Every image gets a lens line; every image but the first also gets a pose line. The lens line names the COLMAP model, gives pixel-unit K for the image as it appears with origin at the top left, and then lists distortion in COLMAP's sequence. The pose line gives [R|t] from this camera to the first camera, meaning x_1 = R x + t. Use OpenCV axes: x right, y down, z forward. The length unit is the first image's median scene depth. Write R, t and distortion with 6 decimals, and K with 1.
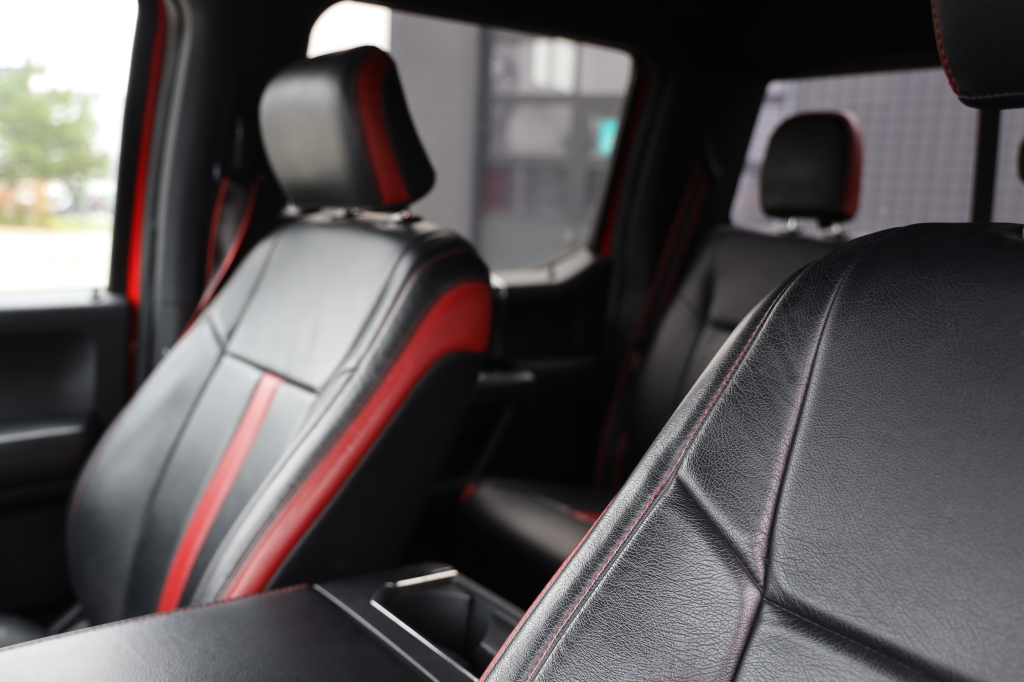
lens RADIAL K [[929.6, 0, 512.2], [0, 929.6, 336.1], [0, 0, 1]] dist [0.034018, 0.000000]
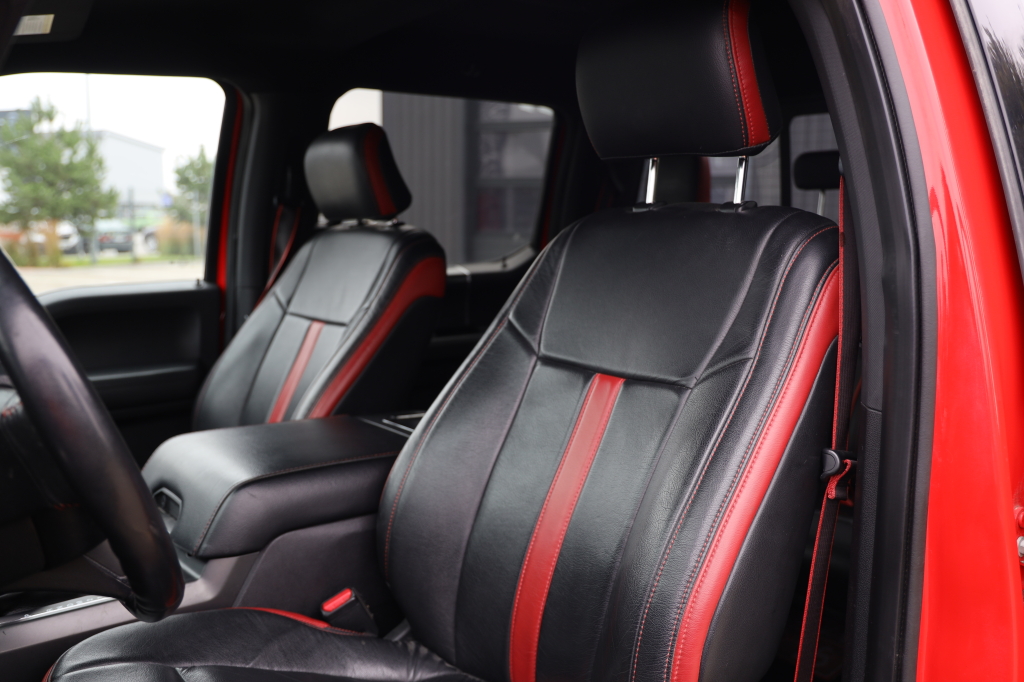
lens RADIAL K [[929.6, 0, 510.8], [0, 929.6, 343.5], [0, 0, 1]] dist [0.034018, 0.000000]
pose [[0.999256, -0.037857, -0.007330, 0.088164], [0.037736, 0.999160, -0.016007, 0.111723], [0.007930, 0.015718, 0.999845, -0.603403]]
